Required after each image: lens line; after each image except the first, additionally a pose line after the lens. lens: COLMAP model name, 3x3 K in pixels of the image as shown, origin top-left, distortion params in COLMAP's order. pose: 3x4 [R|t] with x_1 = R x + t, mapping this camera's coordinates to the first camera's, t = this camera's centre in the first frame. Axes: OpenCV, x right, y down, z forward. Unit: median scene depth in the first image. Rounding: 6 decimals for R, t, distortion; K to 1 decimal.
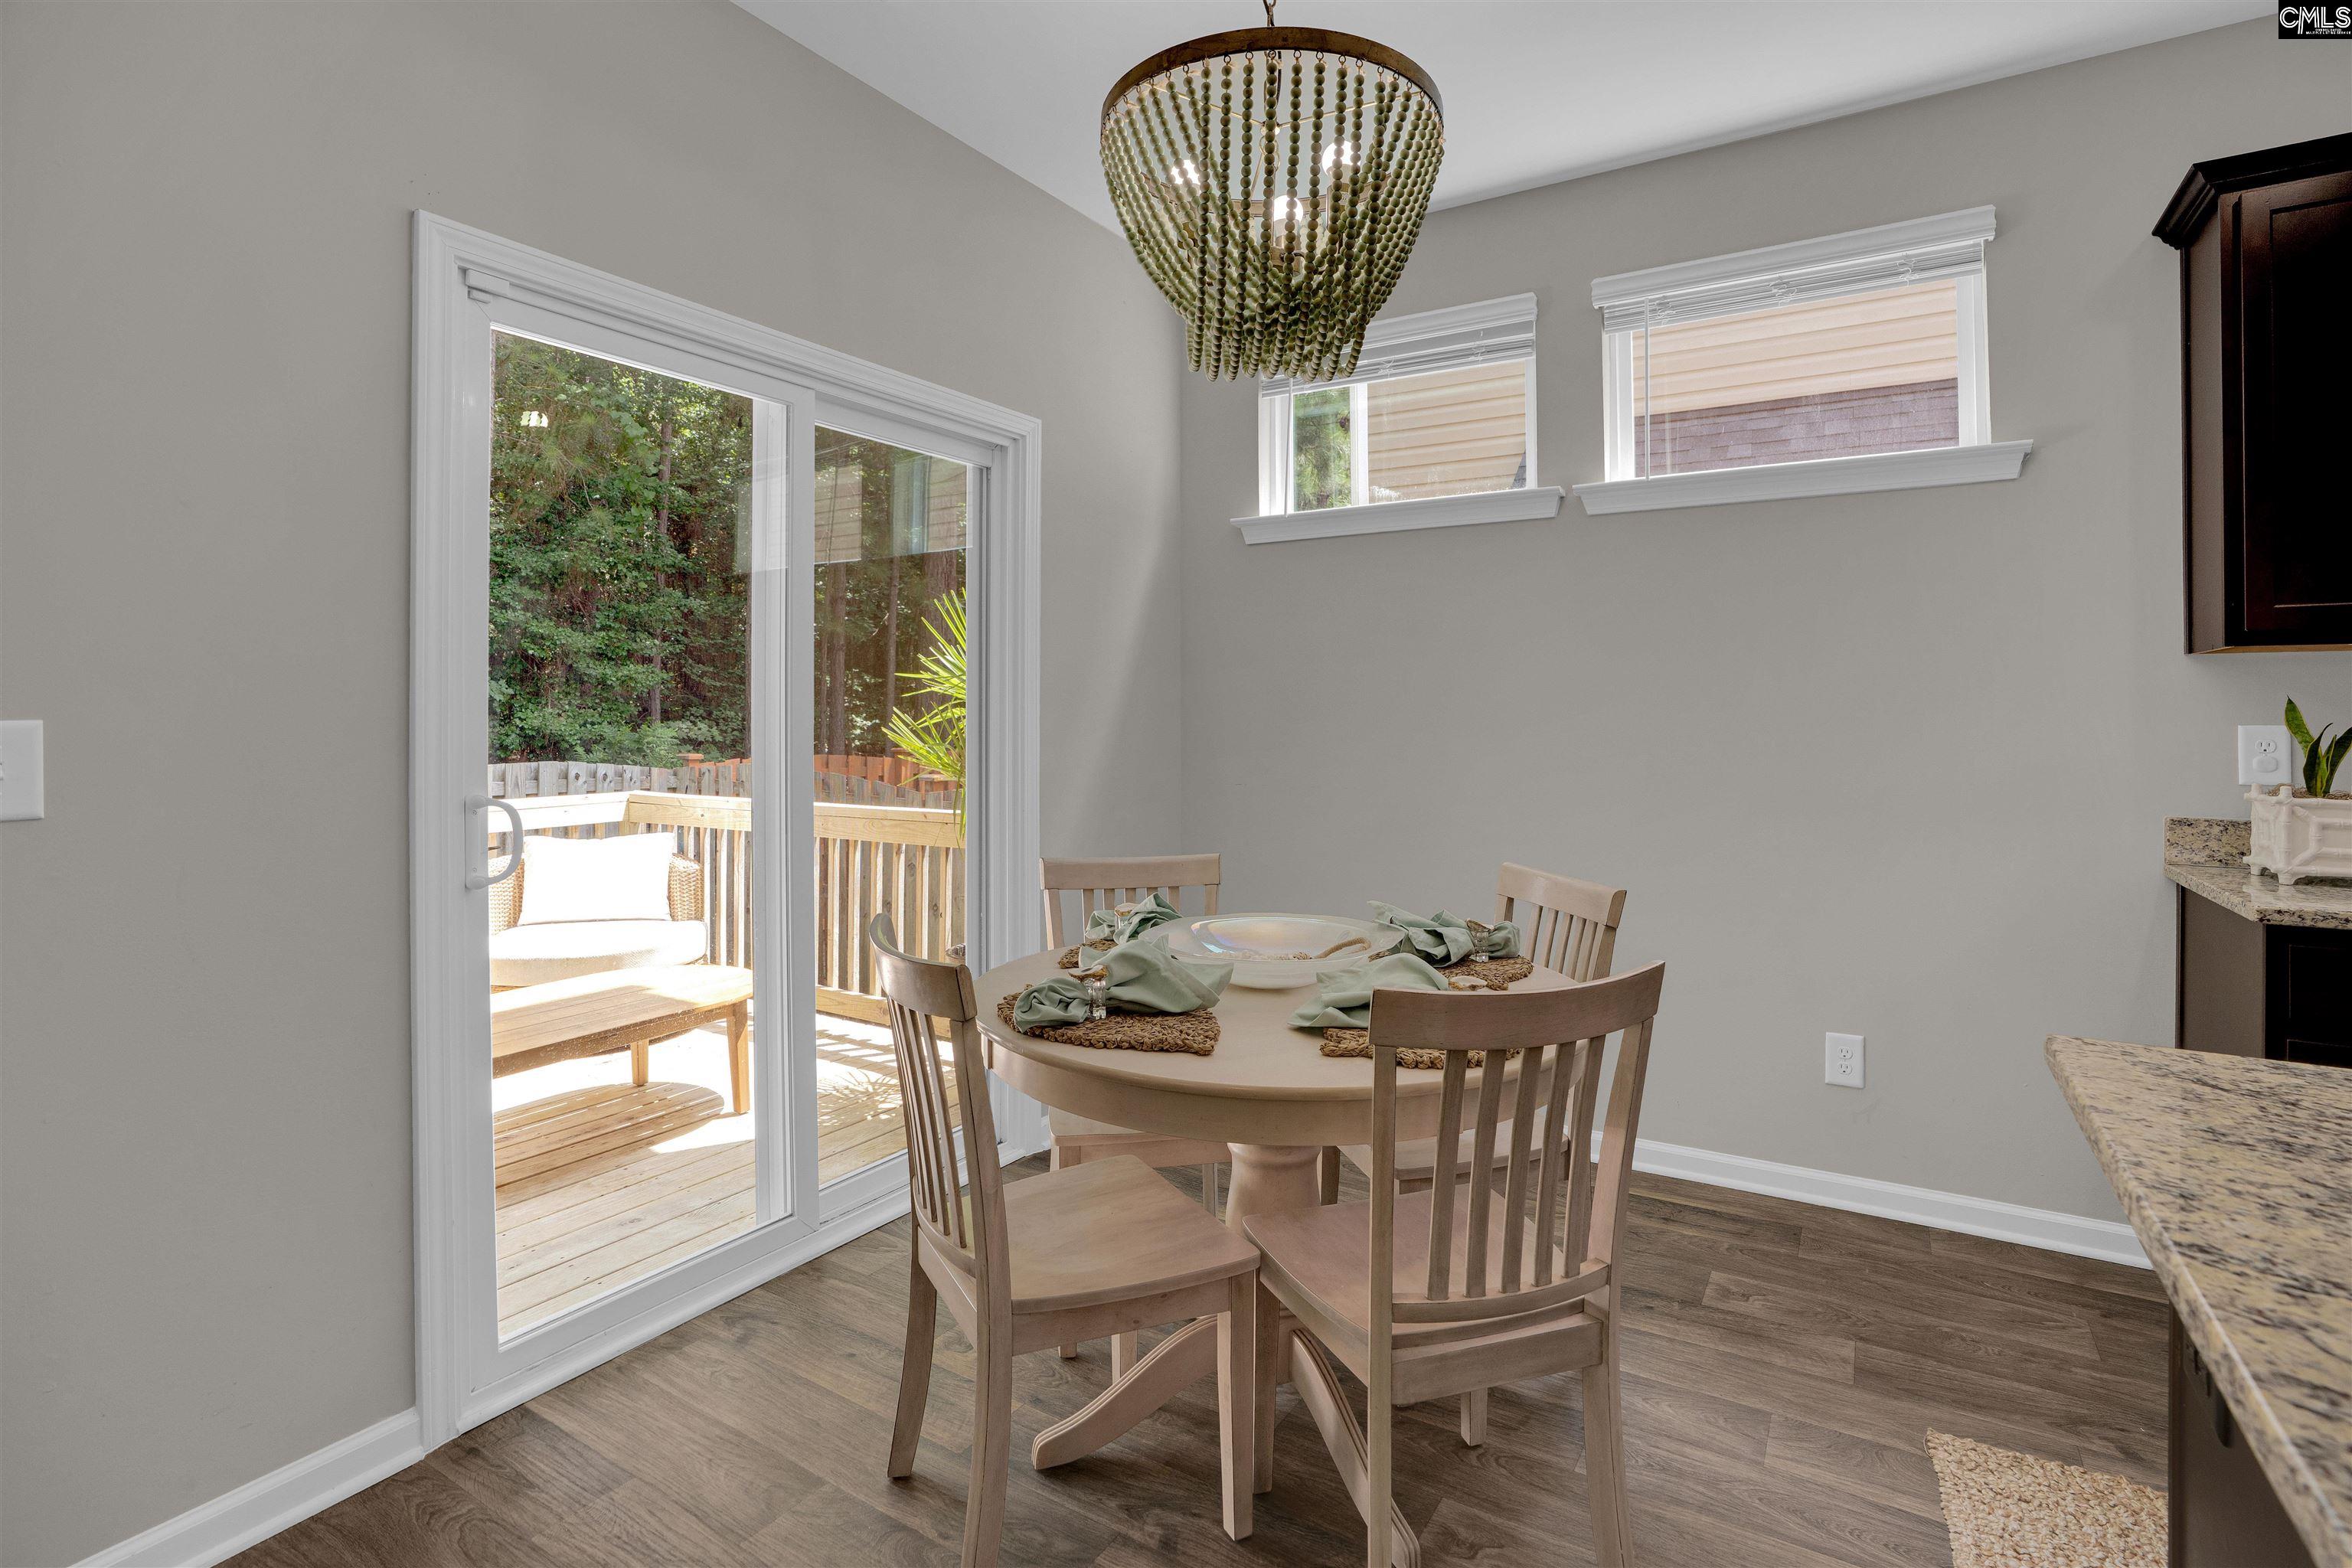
lens RADIAL K [[1121.4, 0, 1171.1], [0, 1121.4, 778.4], [0, 0, 1]] dist [-0.032867, 0.007898]
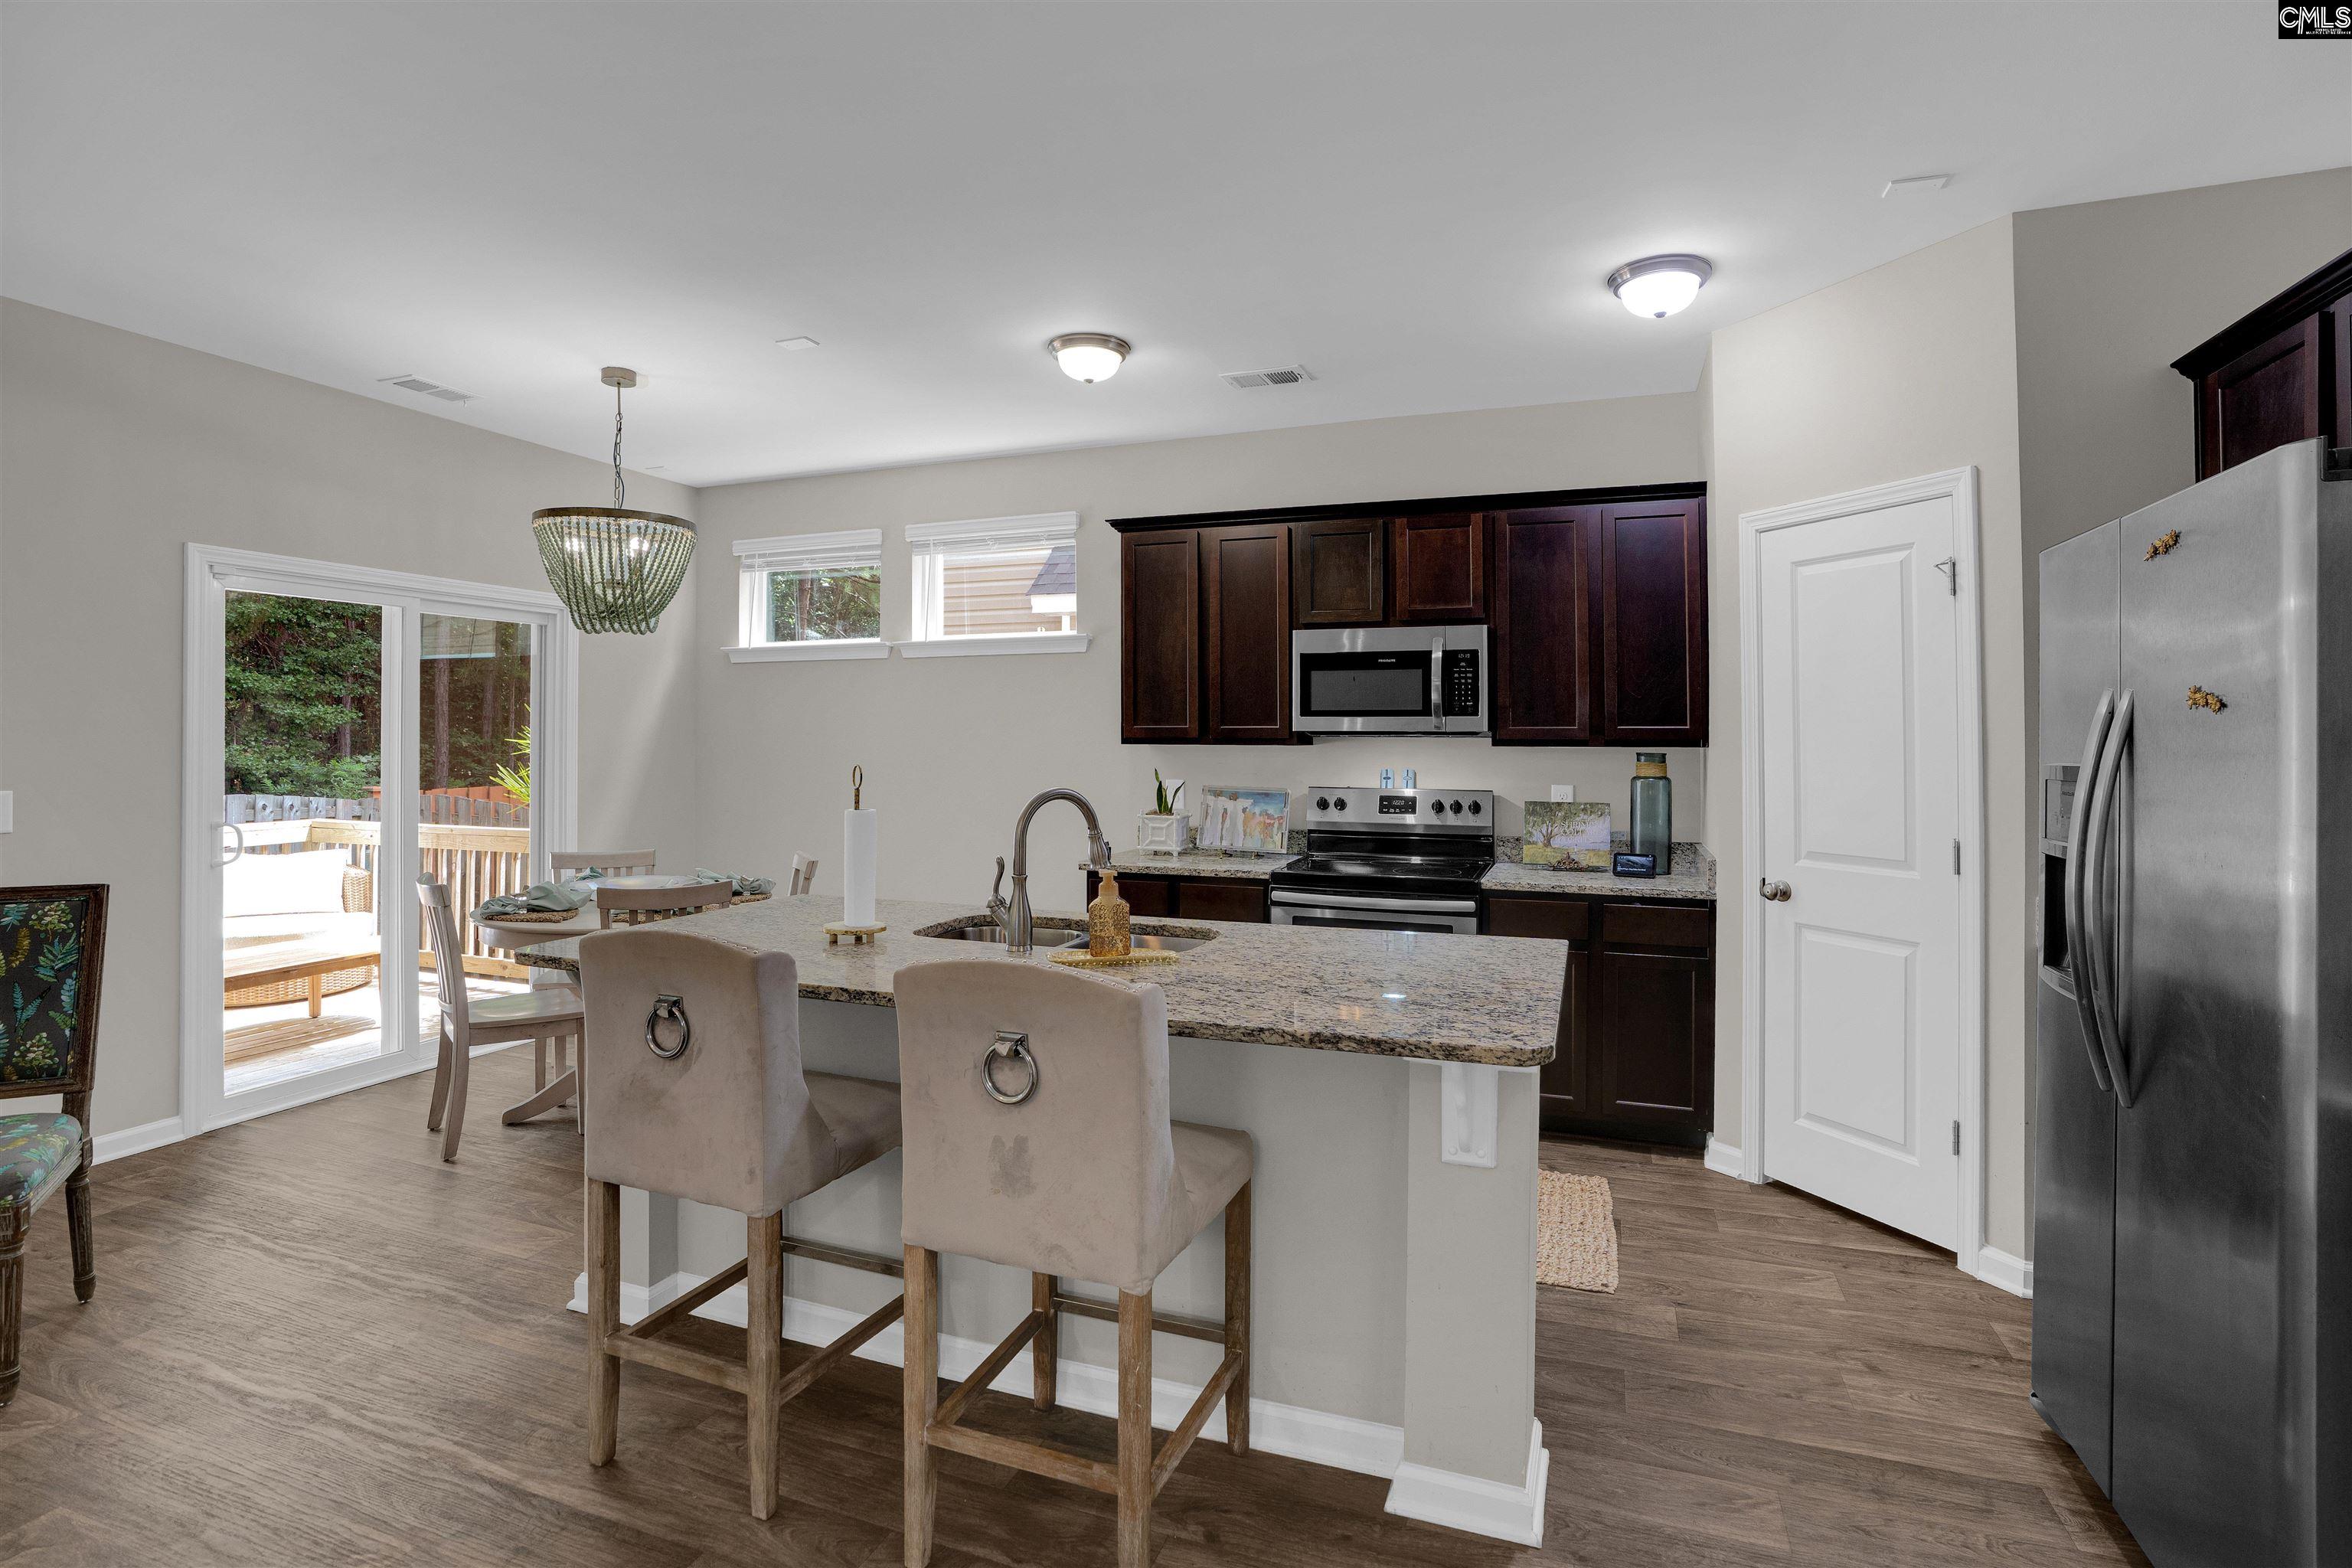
lens RADIAL K [[1121.4, 0, 1193.4], [0, 1121.4, 763.4], [0, 0, 1]] dist [-0.032867, 0.007898]
pose [[0.977303, -0.005626, 0.211773, 0.291885], [0.011752, 0.999548, -0.027680, -0.006619], [-0.211521, 0.029541, 0.976927, -0.562481]]
